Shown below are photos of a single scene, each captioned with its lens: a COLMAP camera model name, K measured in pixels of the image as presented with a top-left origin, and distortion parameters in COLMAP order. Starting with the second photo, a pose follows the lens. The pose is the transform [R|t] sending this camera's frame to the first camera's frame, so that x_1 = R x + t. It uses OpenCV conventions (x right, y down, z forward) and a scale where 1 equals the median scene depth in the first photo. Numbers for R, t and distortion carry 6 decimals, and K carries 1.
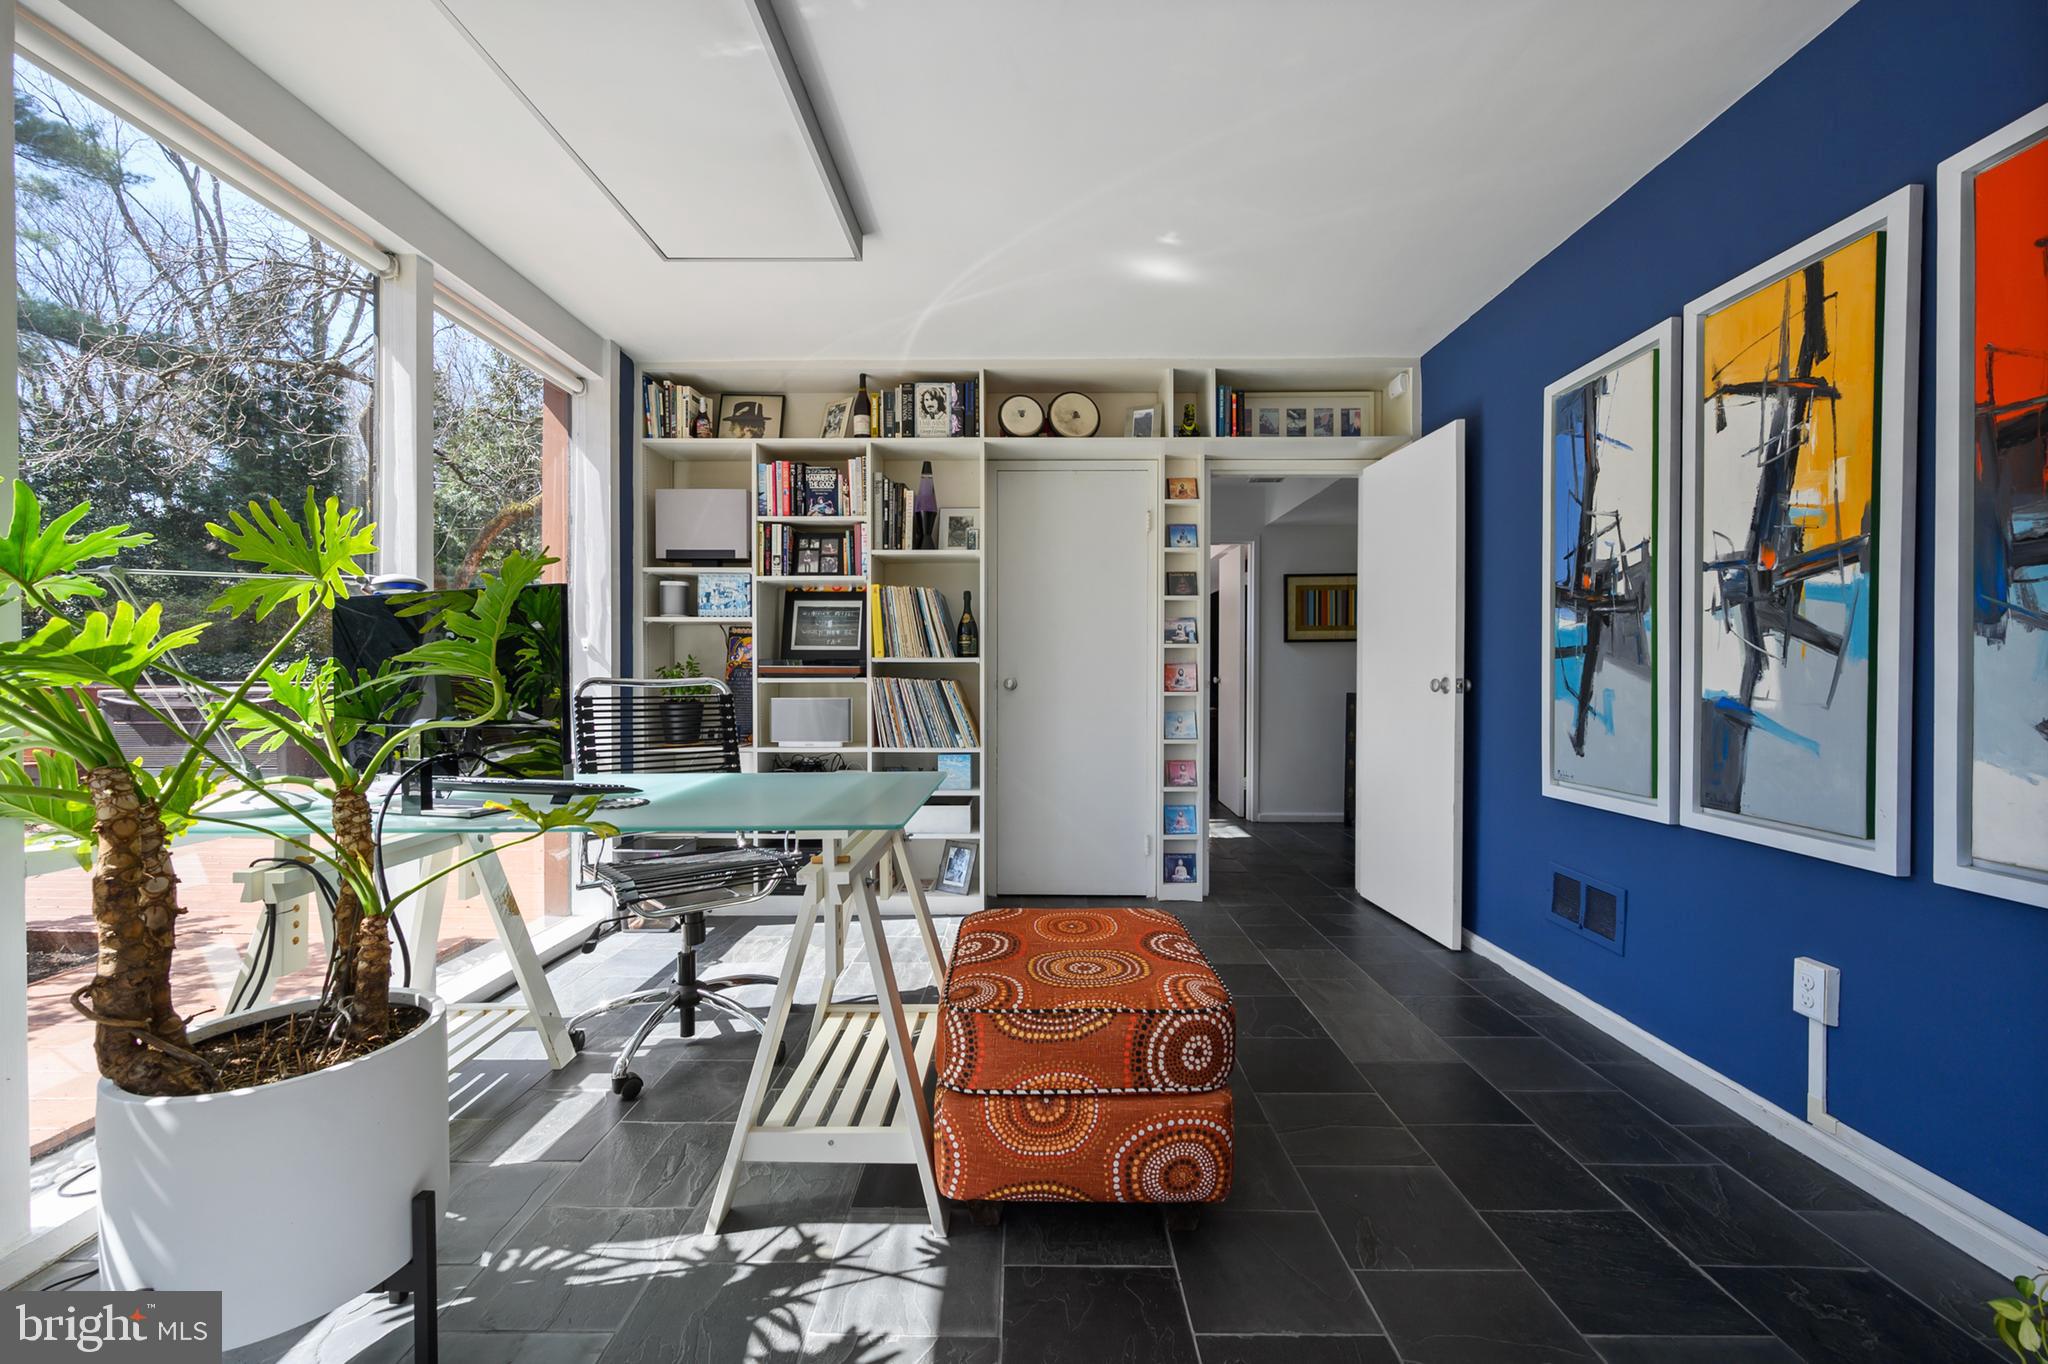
lens RADIAL K [[823.7, 0, 1019.8], [0, 823.7, 690.1], [0, 0, 1]] dist [-0.000027, 0.000534]
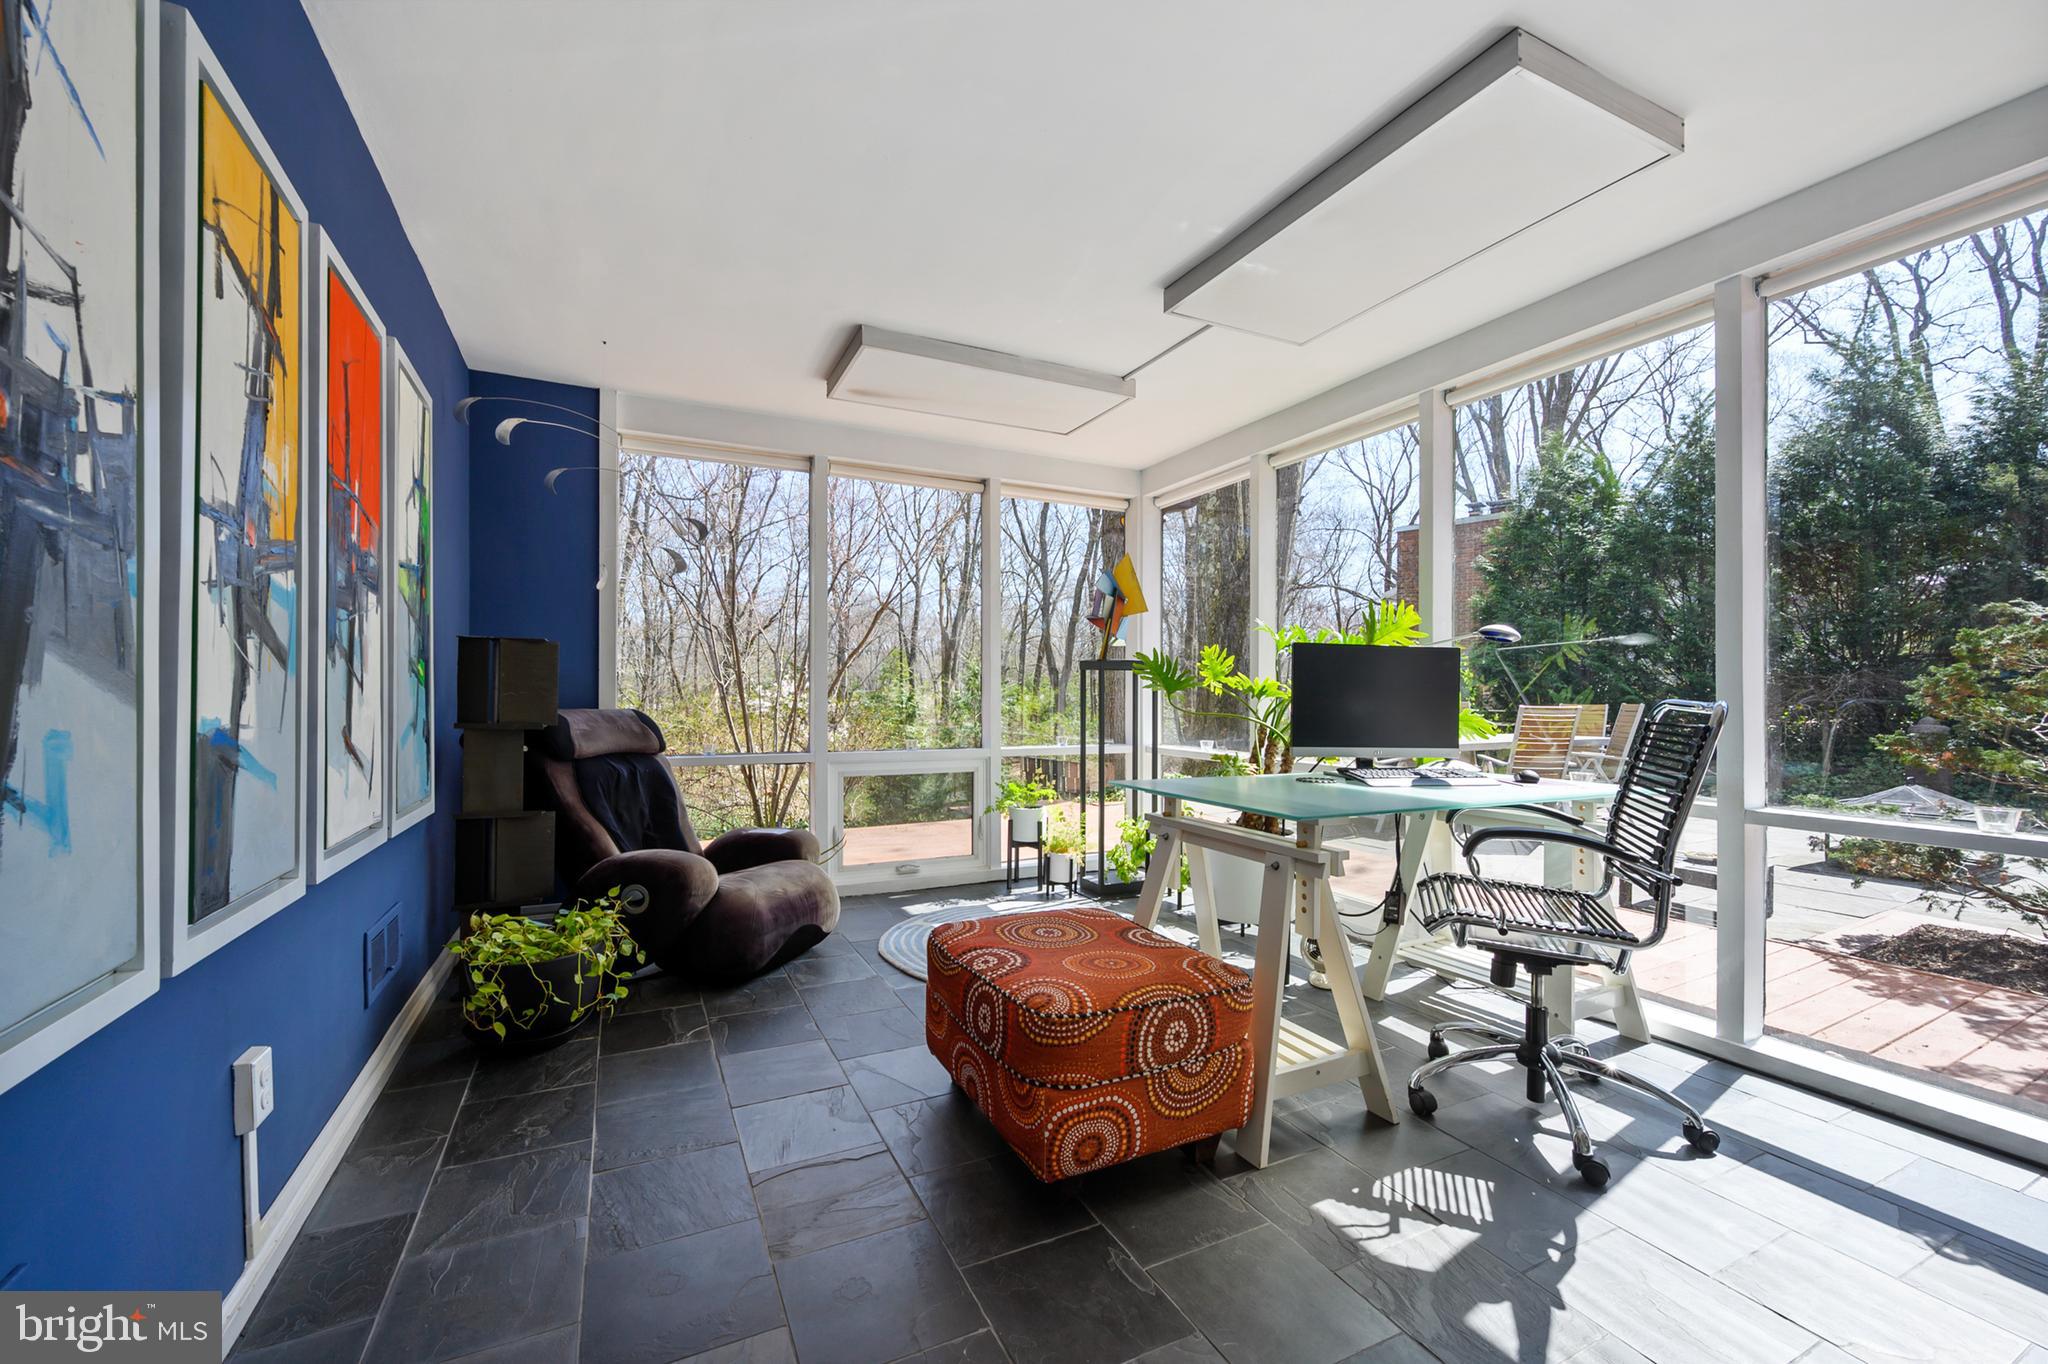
lens RADIAL K [[823.7, 0, 1015.1], [0, 823.7, 684.9], [0, 0, 1]] dist [-0.000027, 0.000534]
pose [[-0.904260, -0.016056, -0.426681, 0.570398], [-0.017980, 0.999838, 0.000480, -0.035455], [0.426604, 0.008106, -0.904402, 1.802796]]
